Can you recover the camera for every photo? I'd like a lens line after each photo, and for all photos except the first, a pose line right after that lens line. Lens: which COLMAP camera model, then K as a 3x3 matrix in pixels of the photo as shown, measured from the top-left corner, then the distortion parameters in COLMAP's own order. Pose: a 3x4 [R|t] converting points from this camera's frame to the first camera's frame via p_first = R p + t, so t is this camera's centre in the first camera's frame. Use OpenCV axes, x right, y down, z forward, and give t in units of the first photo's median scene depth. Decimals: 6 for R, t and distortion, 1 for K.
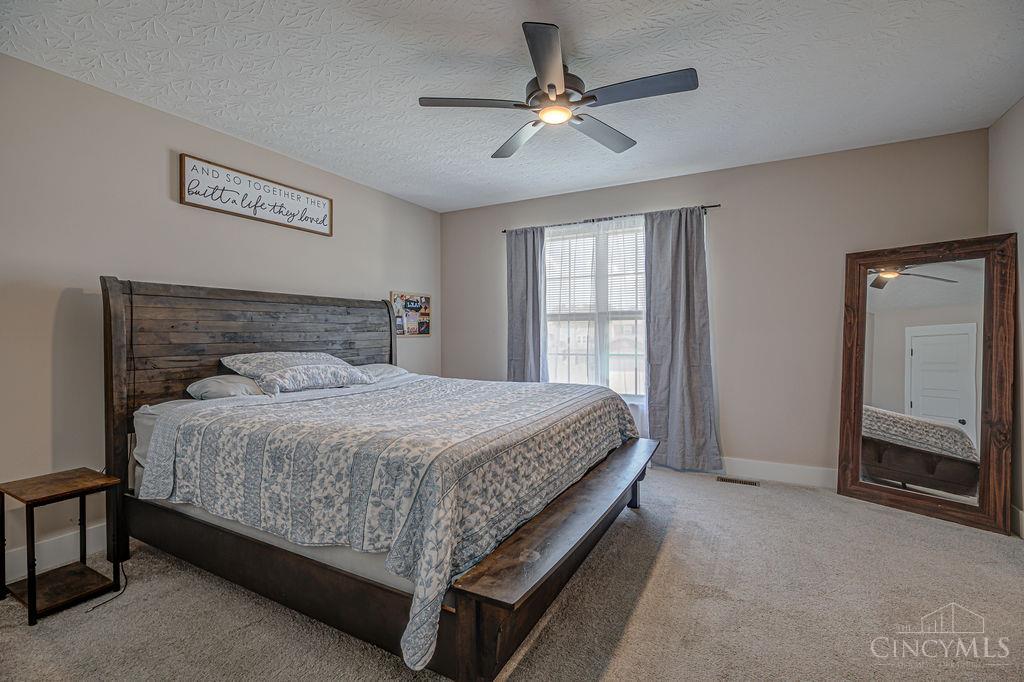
lens RADIAL K [[472.9, 0, 514.5], [0, 472.9, 334.9], [0, 0, 1]] dist [-0.002614, -0.000383]
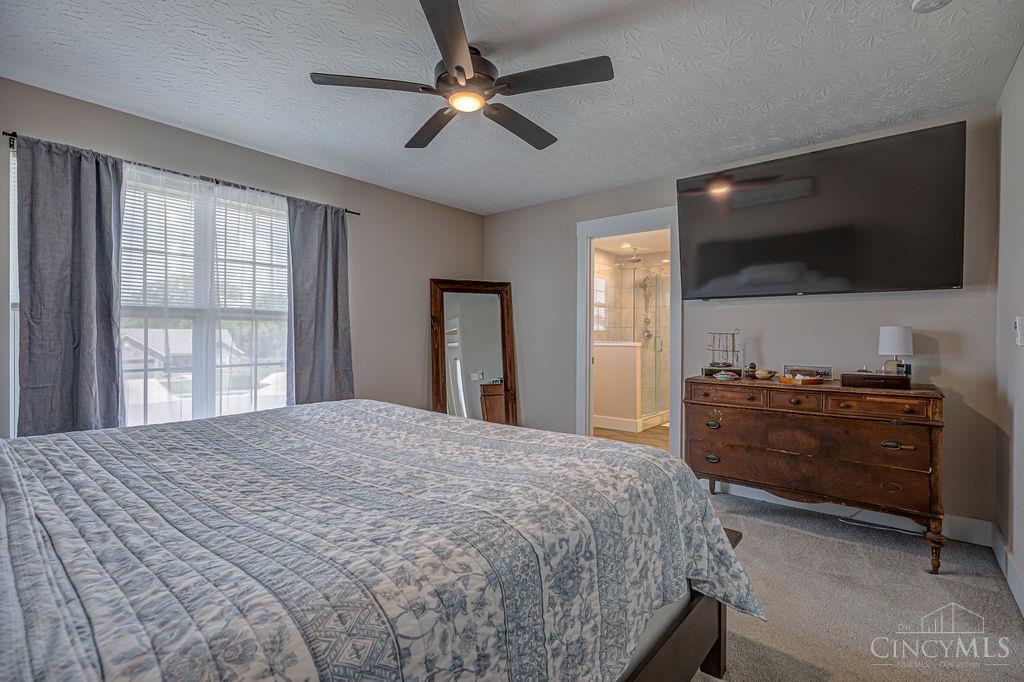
lens RADIAL K [[472.9, 0, 514.5], [0, 472.9, 334.9], [0, 0, 1]] dist [-0.002614, -0.000383]
pose [[0.189486, 0.006751, 0.981860, -0.496954], [0.002489, 0.999970, -0.007356, -0.001920], [-0.981880, 0.003838, 0.189464, 0.460550]]
